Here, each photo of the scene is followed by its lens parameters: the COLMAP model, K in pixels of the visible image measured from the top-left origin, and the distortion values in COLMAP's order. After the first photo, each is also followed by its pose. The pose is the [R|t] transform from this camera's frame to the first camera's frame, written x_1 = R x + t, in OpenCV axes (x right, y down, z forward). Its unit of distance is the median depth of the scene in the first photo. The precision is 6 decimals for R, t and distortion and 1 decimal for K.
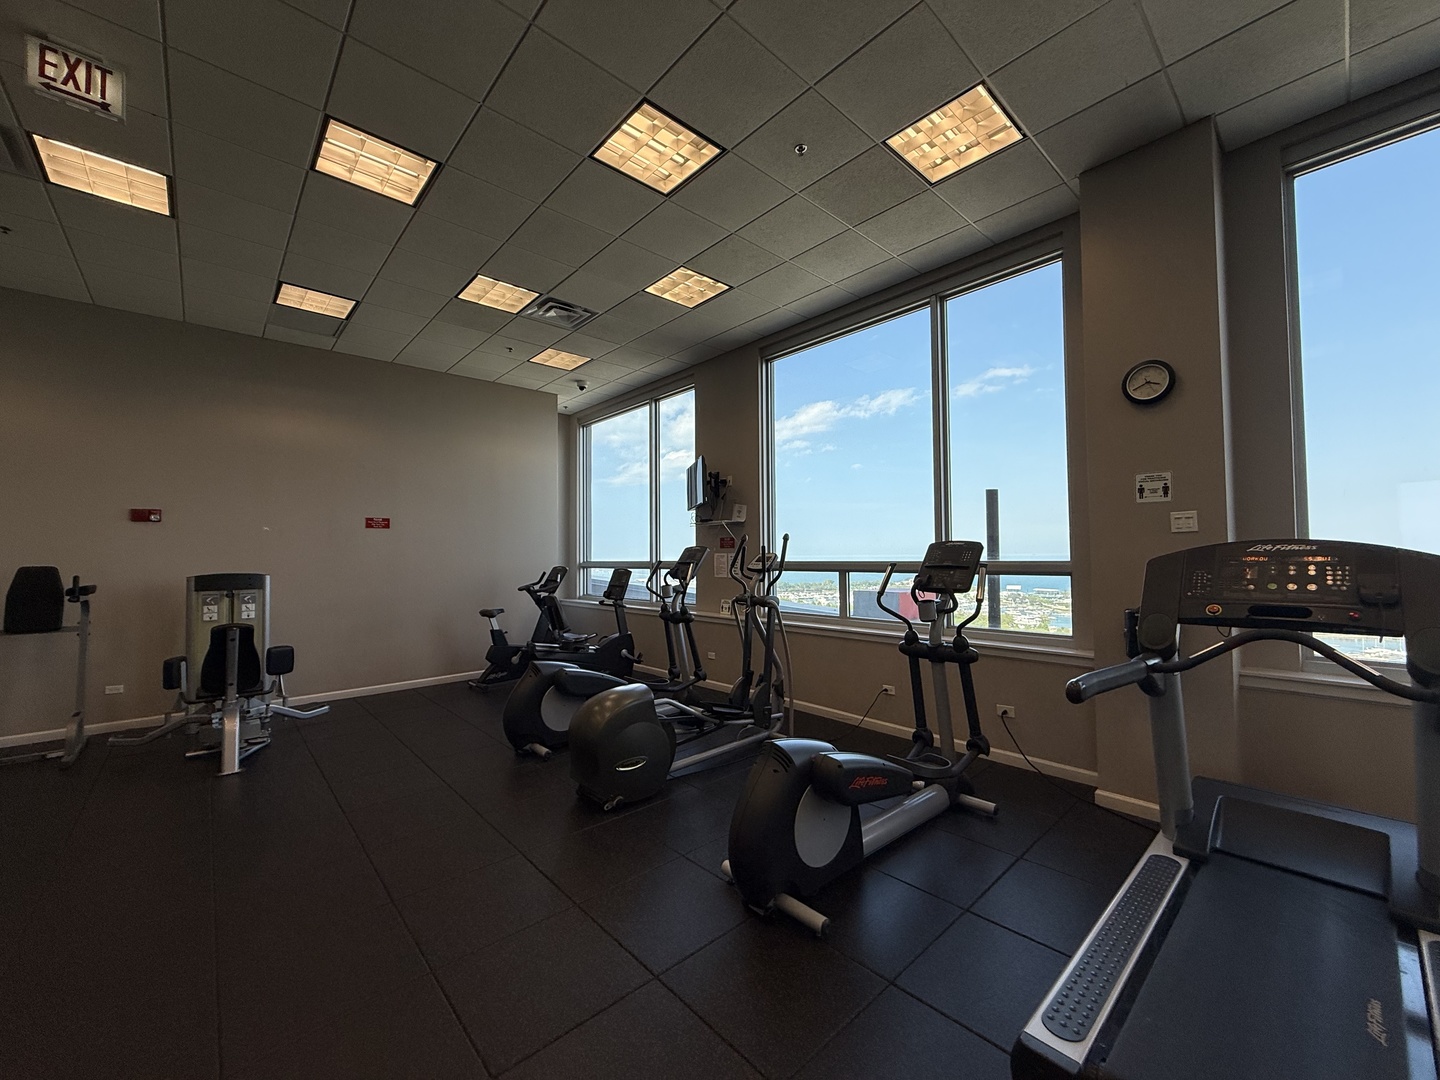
lens RADIAL K [[576.0, 0, 719.8], [0, 576.0, 542.2], [0, 0, 1]] dist [-0.000019, -0.000010]
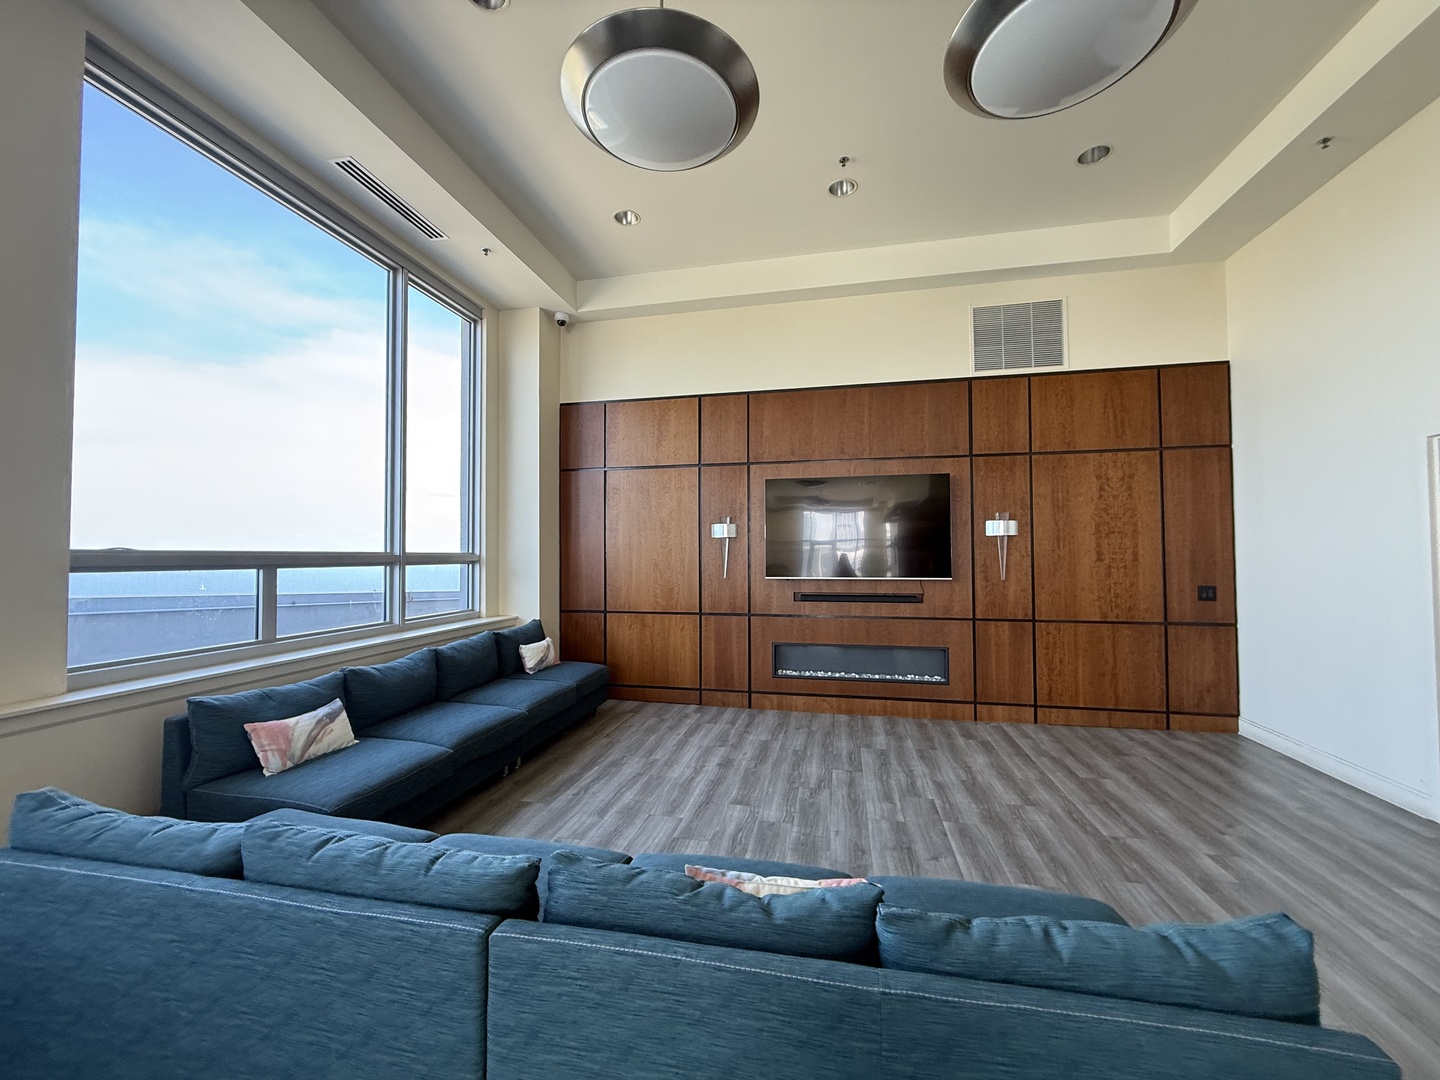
lens RADIAL K [[576.0, 0, 721.1], [0, 576.0, 542.1], [0, 0, 1]] dist [-0.000019, -0.000010]
pose [[-0.590022, 0.018285, 0.807180, -0.704625], [-0.031760, 0.998444, -0.045833, 0.035407], [-0.806762, -0.052679, -0.588523, 0.983789]]
